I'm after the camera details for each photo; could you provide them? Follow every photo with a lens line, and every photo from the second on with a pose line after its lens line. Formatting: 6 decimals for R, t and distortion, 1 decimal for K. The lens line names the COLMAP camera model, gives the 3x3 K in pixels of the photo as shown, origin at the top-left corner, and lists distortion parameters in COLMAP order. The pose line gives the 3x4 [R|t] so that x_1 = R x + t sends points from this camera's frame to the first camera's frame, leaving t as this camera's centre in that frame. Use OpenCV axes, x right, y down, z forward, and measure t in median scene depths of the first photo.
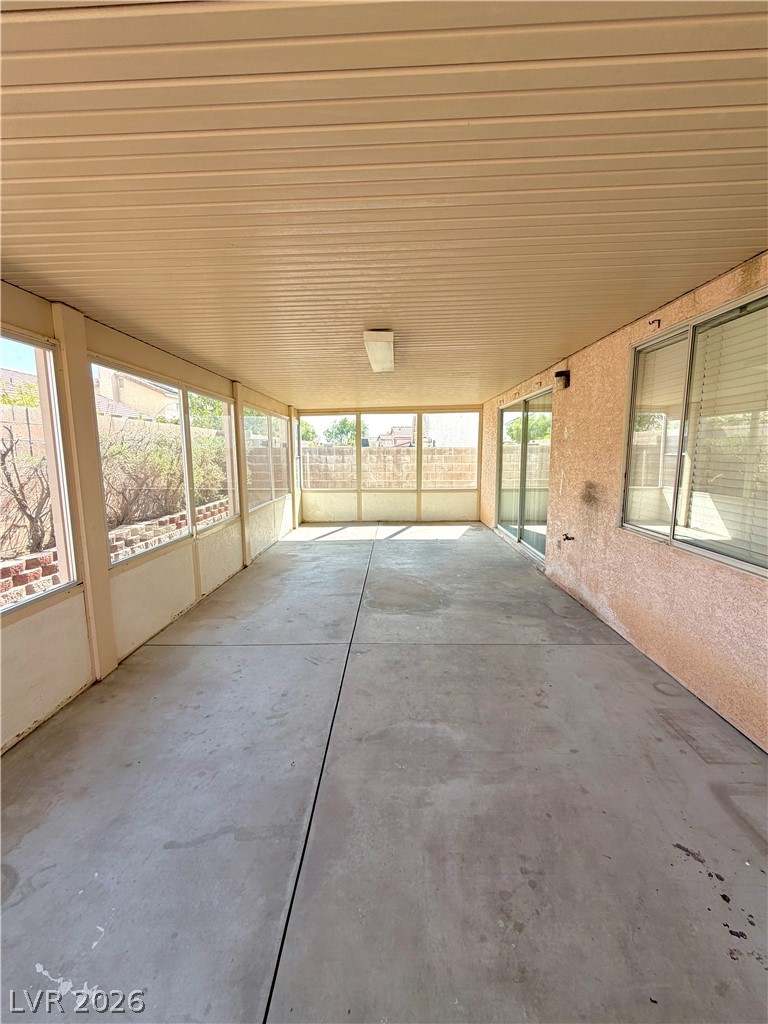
lens RADIAL K [[409.8, 0, 383.7], [0, 409.8, 509.9], [0, 0, 1]] dist [-0.000239, 0.000468]
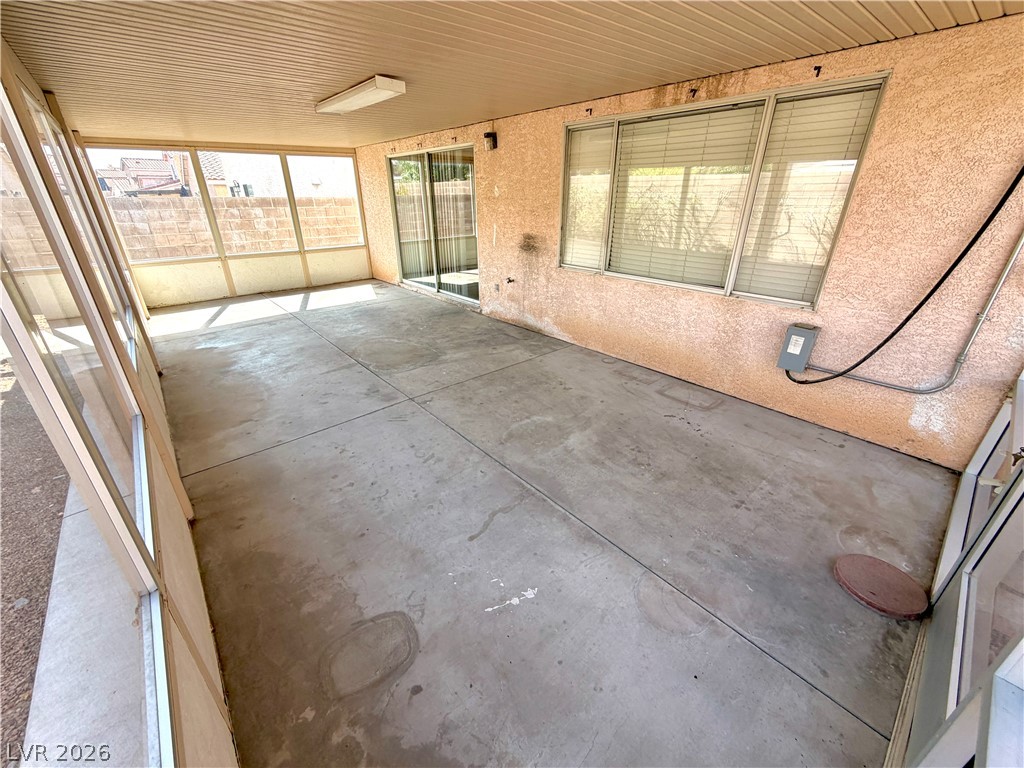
lens RADIAL K [[409.8, 0, 510.6], [0, 409.8, 384.1], [0, 0, 1]] dist [-0.000239, 0.000468]
pose [[0.741582, -0.279116, 0.610041, -0.477976], [0.093609, 0.943495, 0.317891, -0.038844], [-0.664299, -0.178637, 0.725807, 0.005407]]
